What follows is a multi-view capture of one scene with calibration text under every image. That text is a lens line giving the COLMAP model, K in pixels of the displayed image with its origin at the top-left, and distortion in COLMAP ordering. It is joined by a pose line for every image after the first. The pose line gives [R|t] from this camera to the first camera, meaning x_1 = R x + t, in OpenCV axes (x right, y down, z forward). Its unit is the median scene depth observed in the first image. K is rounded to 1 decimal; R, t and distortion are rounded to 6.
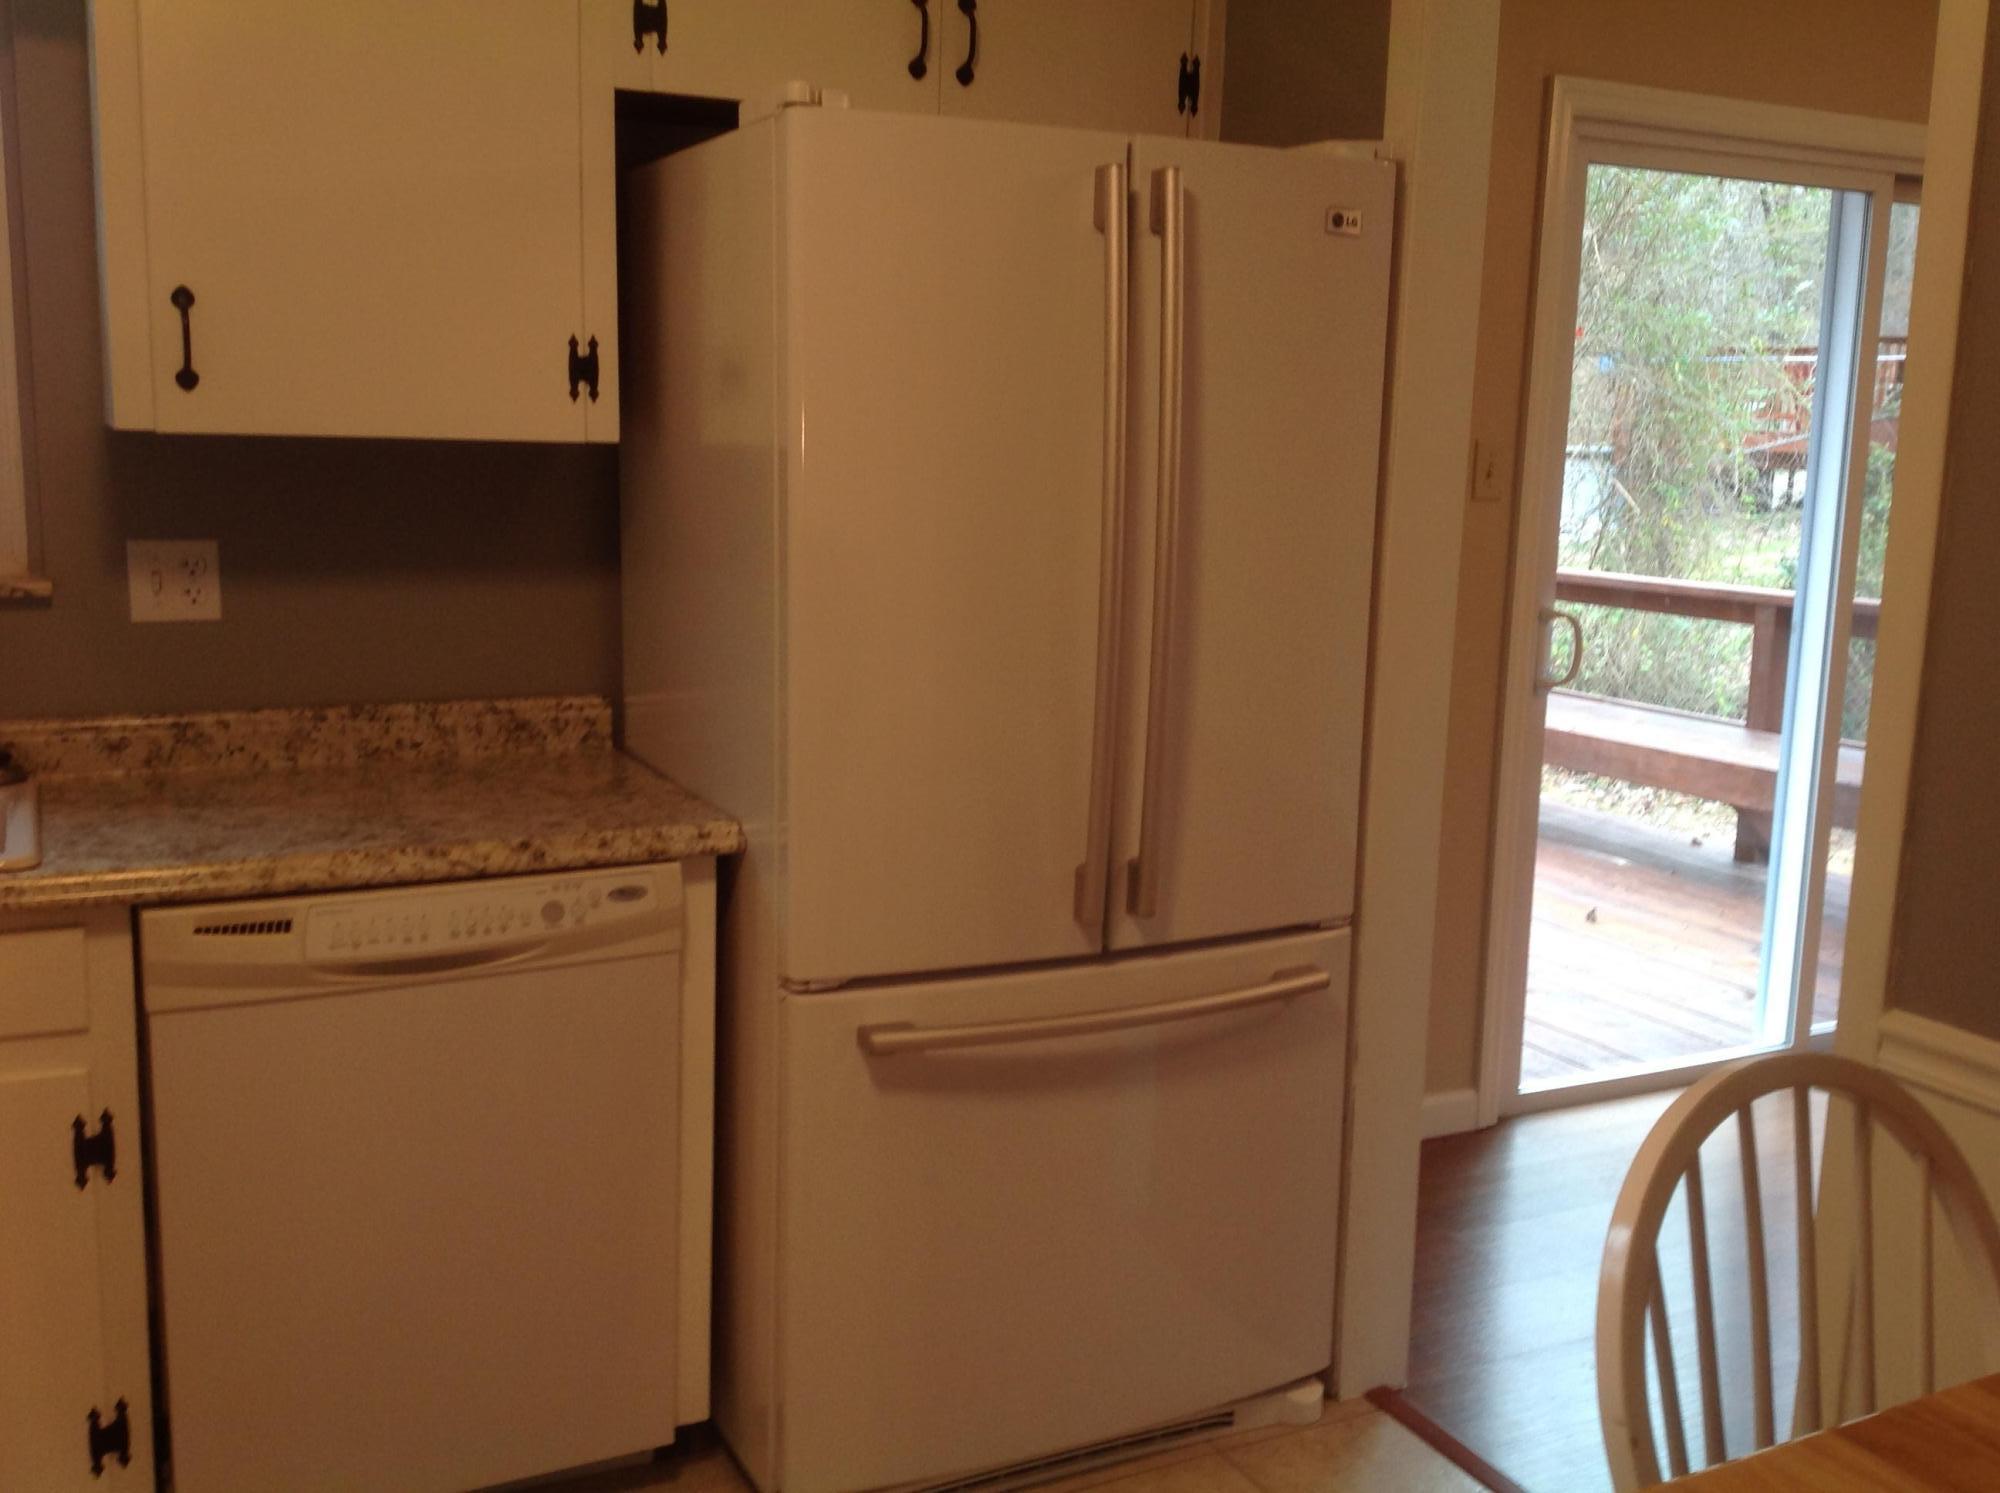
lens RADIAL K [[1862.1, 0, 1013.7], [0, 1862.1, 757.2], [0, 0, 1]] dist [0.213791, -0.558665]
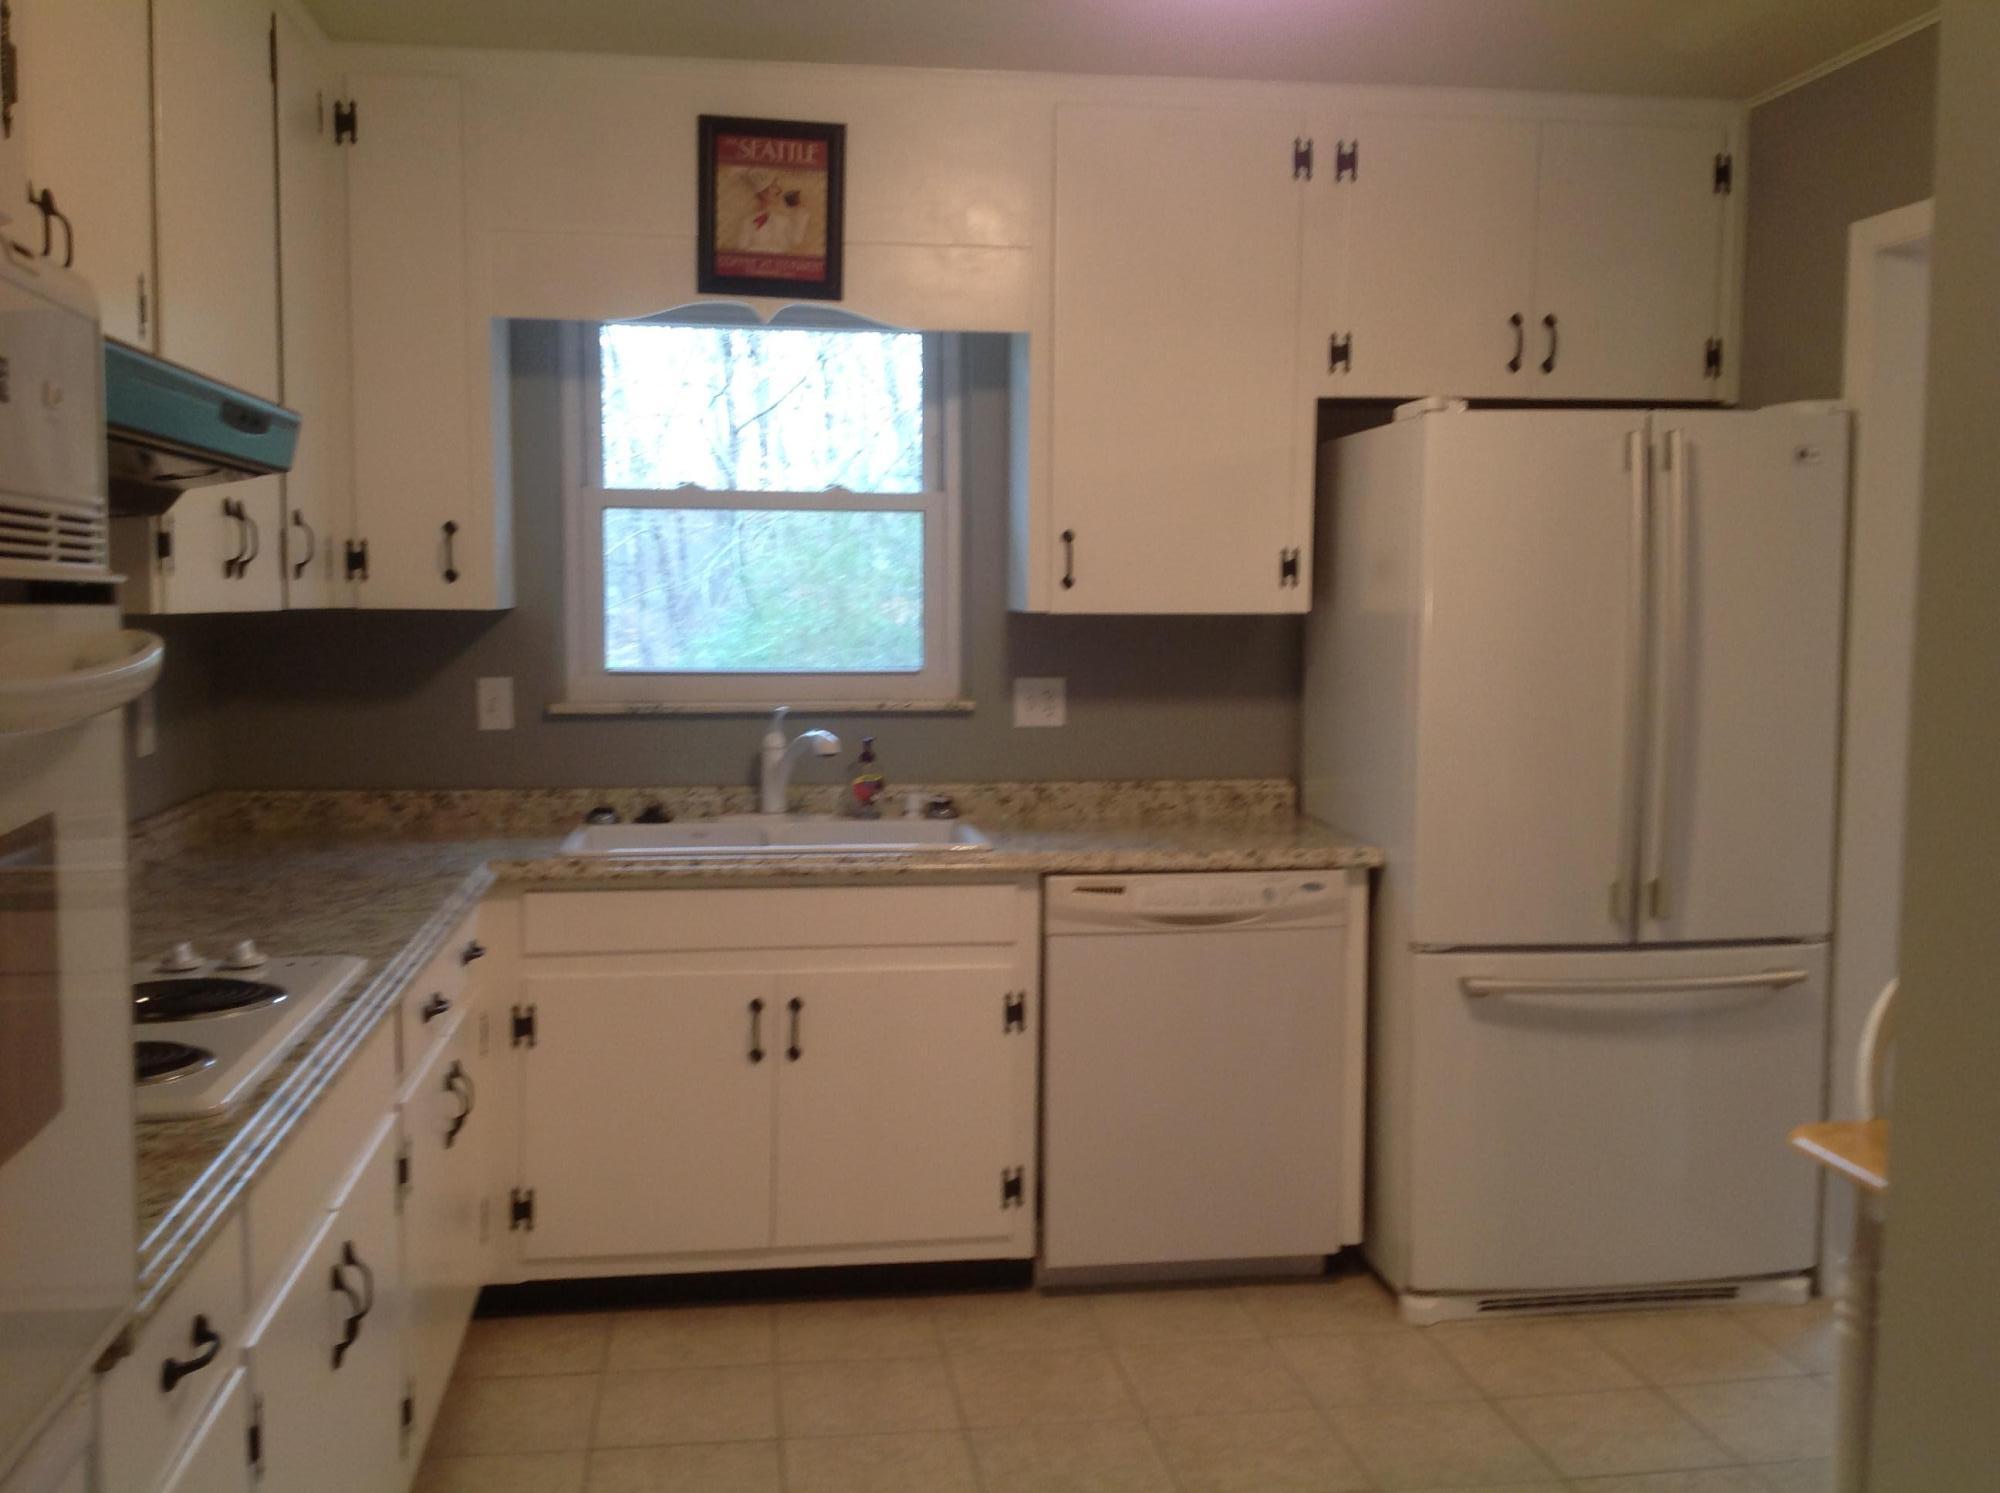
lens RADIAL K [[1862.1, 0, 1013.7], [0, 1862.1, 757.2], [0, 0, 1]] dist [0.213791, -0.558665]
pose [[0.947586, 0.005504, -0.319452, 0.061970], [-0.035496, 0.995476, -0.088139, 0.107175], [0.317521, 0.094859, 0.943495, -0.583174]]
